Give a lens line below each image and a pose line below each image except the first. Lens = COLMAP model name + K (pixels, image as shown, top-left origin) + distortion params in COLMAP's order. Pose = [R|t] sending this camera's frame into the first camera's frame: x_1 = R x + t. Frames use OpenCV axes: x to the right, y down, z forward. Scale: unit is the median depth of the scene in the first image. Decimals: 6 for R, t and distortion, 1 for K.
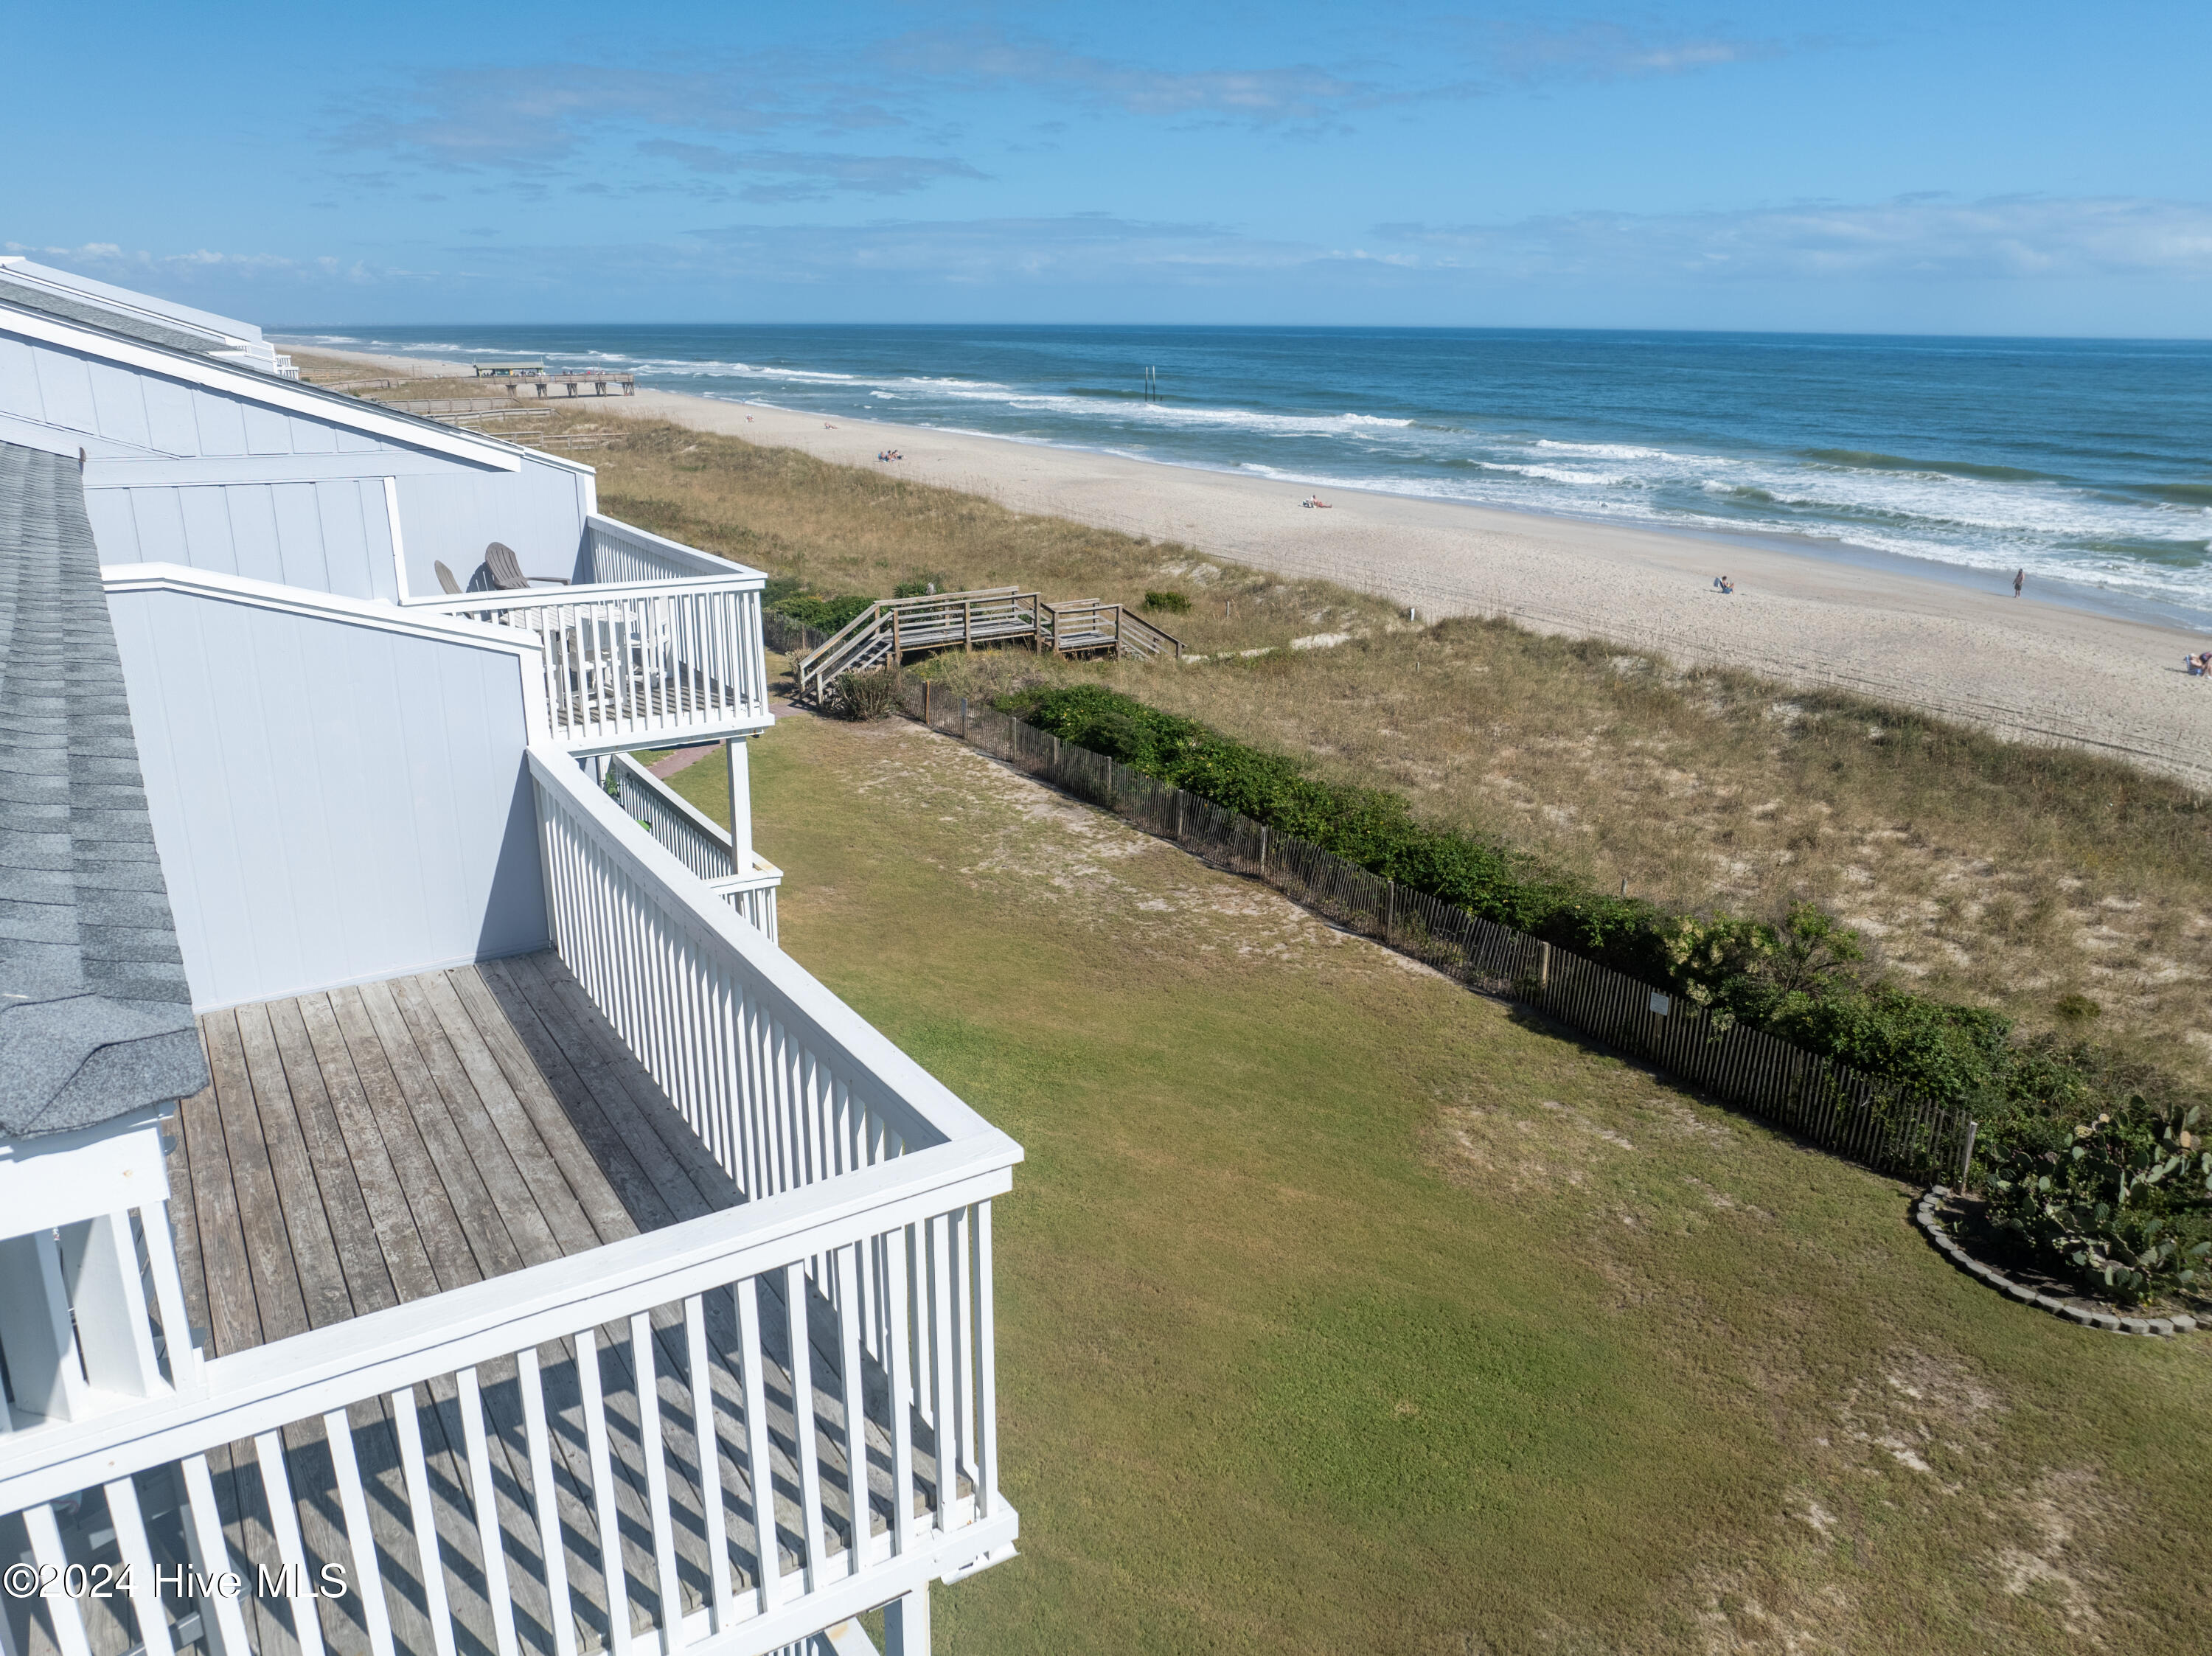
lens RADIAL K [[1559.6, 0, 1102.7], [0, 1559.6, 828.6], [0, 0, 1]] dist [-0.040350, 0.006835]
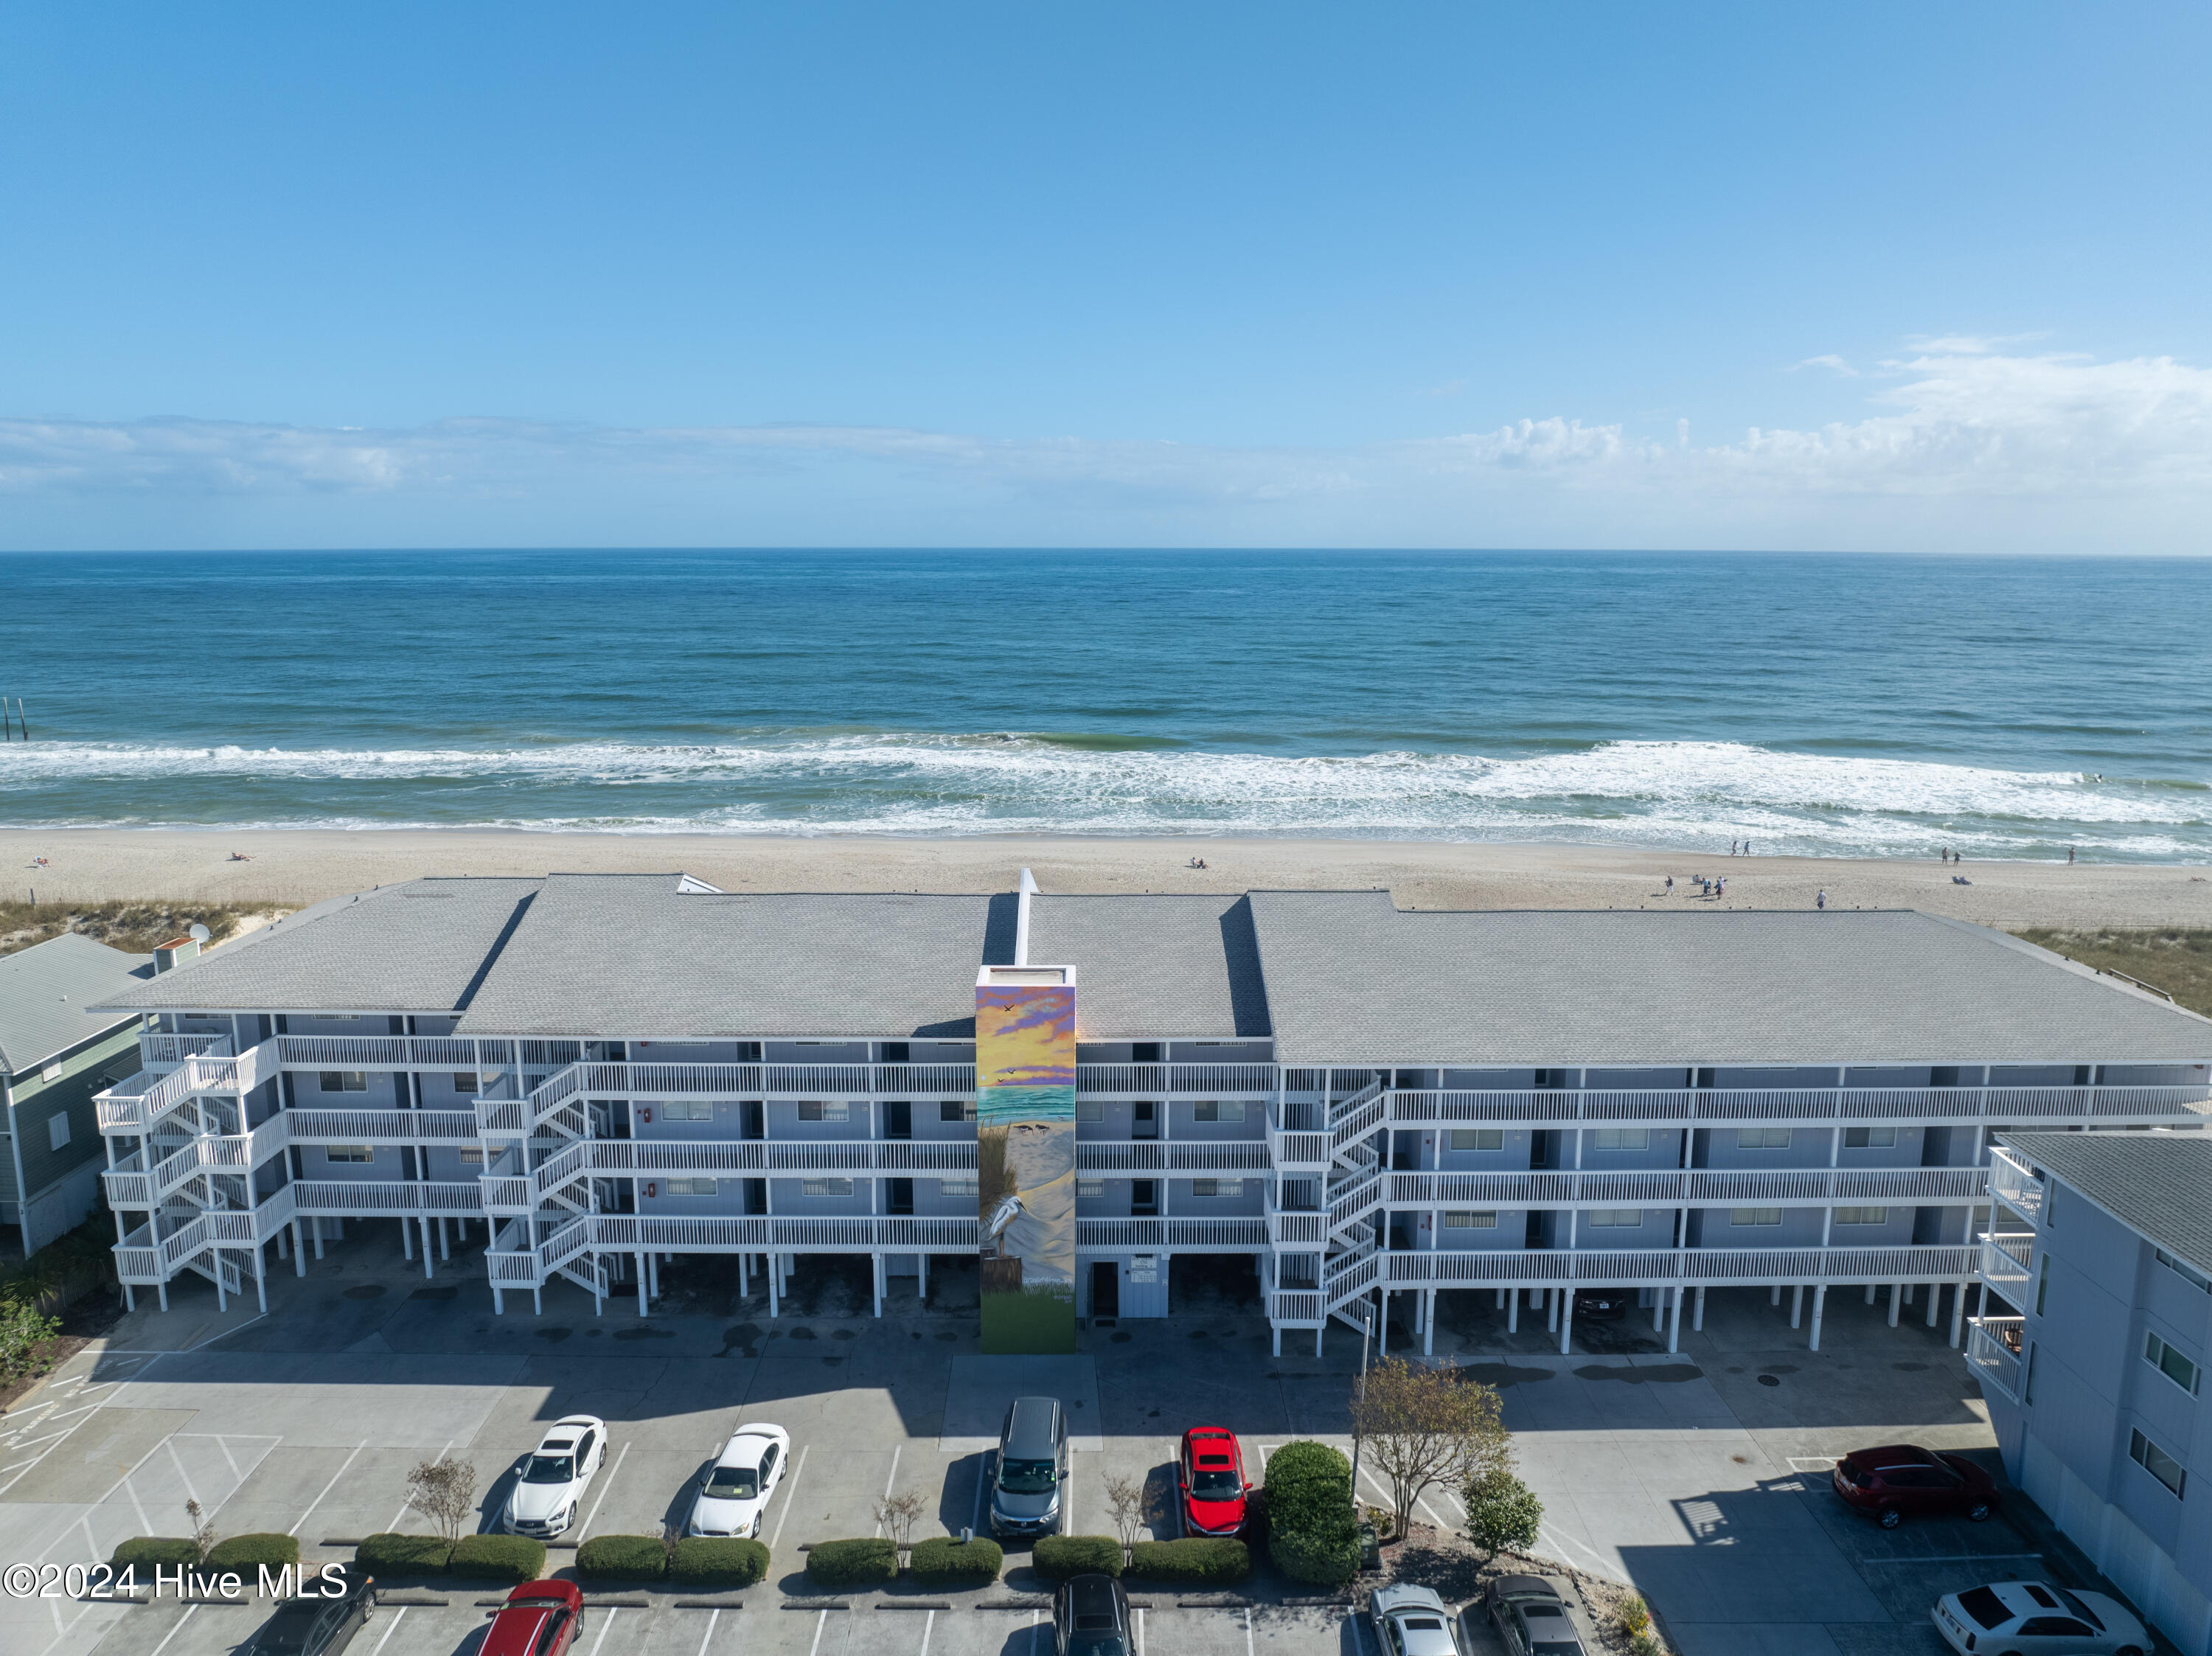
lens RADIAL K [[1559.6, 0, 1114.2], [0, 1559.6, 832.3], [0, 0, 1]] dist [-0.040350, 0.006835]
pose [[0.536269, -0.156797, 0.829356, -3.726475], [0.261620, 0.965079, 0.013290, -1.108580], [-0.802478, 0.209849, 0.558563, 1.567499]]
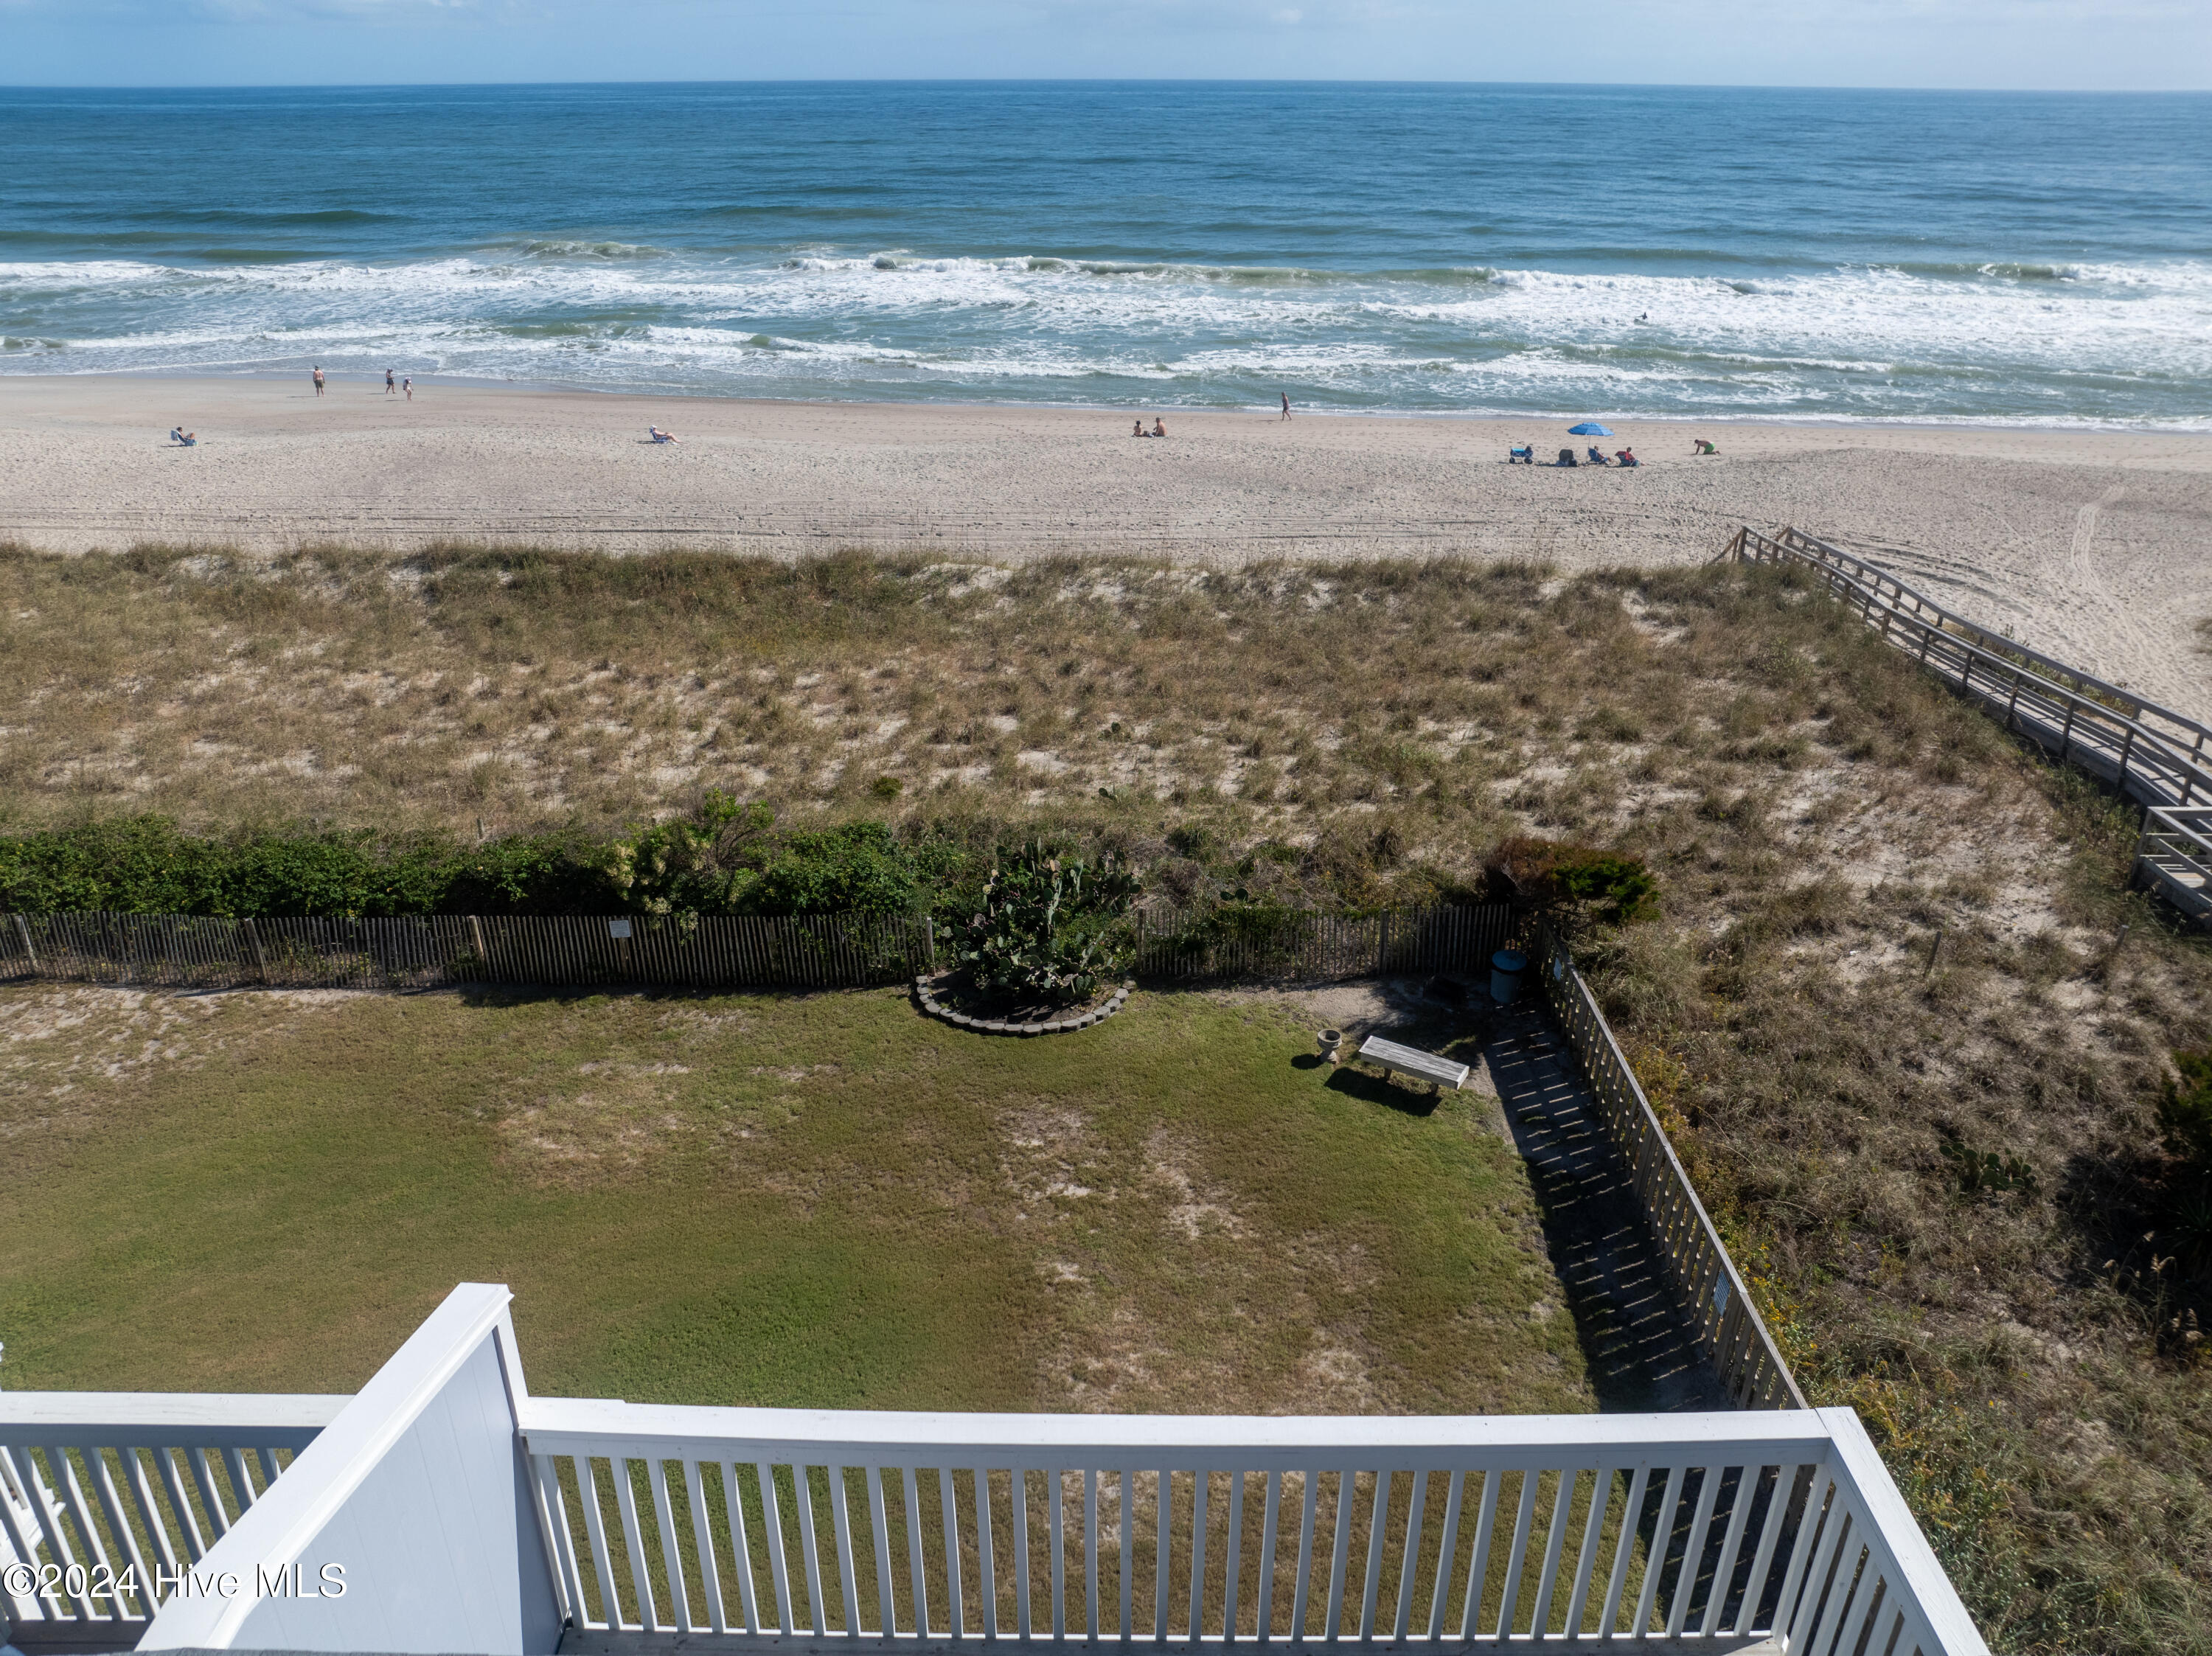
lens RADIAL K [[1559.6, 0, 1099.5], [0, 1559.6, 837.2], [0, 0, 1]] dist [-0.040350, 0.006835]
pose [[0.547536, -0.374621, 0.748240, -0.187995], [0.261984, 0.925978, 0.271899, -0.122351], [-0.794713, 0.047152, 0.605151, 0.104079]]
